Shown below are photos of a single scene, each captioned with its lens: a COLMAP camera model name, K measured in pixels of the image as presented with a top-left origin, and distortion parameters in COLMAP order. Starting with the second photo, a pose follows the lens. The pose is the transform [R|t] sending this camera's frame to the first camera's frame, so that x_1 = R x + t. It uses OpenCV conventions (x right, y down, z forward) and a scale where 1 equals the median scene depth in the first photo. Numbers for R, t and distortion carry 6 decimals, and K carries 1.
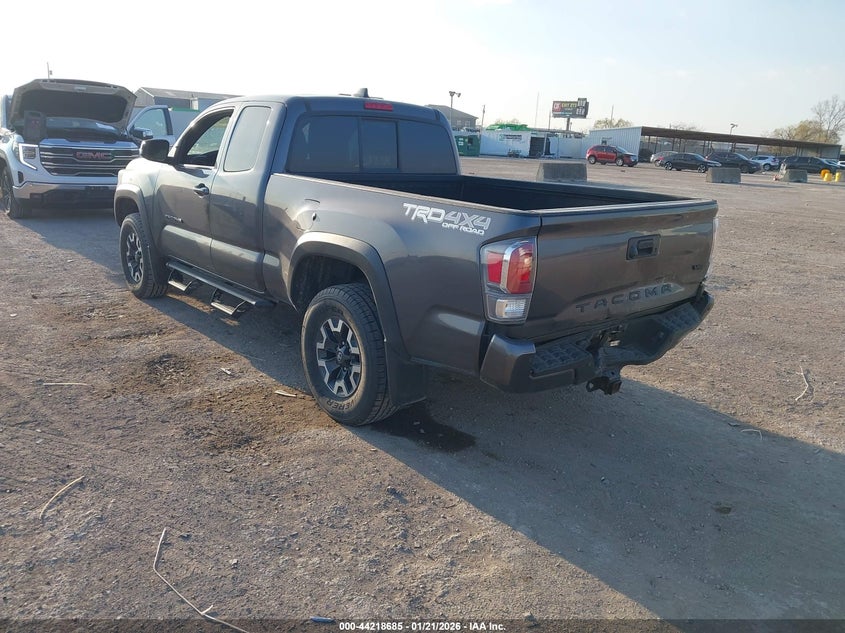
lens RADIAL K [[658.5, 0, 422.5], [0, 658.5, 316.5], [0, 0, 1]] dist [-0.001272, 0.000521]
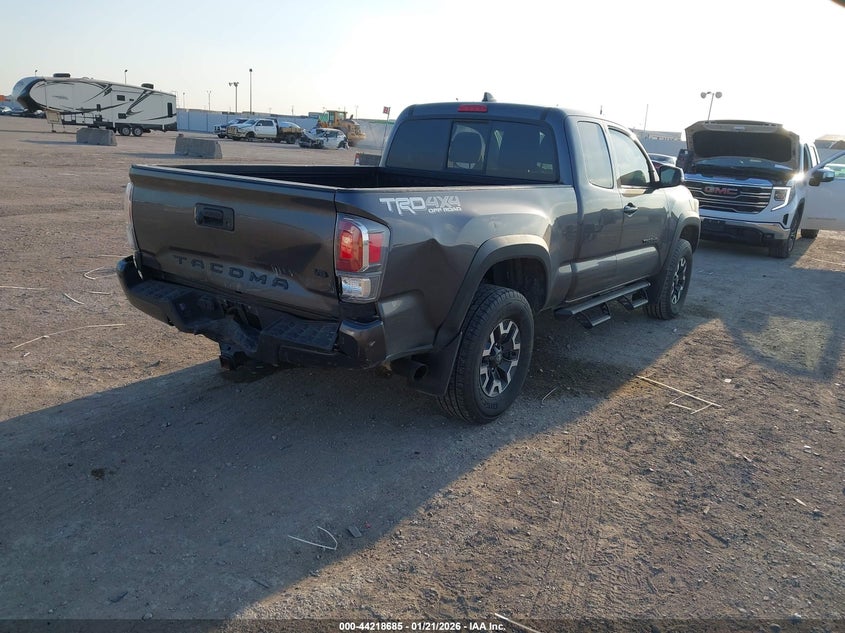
lens RADIAL K [[660.2, 0, 425.4], [0, 660.2, 312.0], [0, 0, 1]] dist [0.003517, 0.003371]
pose [[0.237162, 0.210231, -0.948450, 0.920632], [-0.304232, 0.943267, 0.133008, -0.132906], [0.922604, 0.257004, 0.287666, 0.698906]]
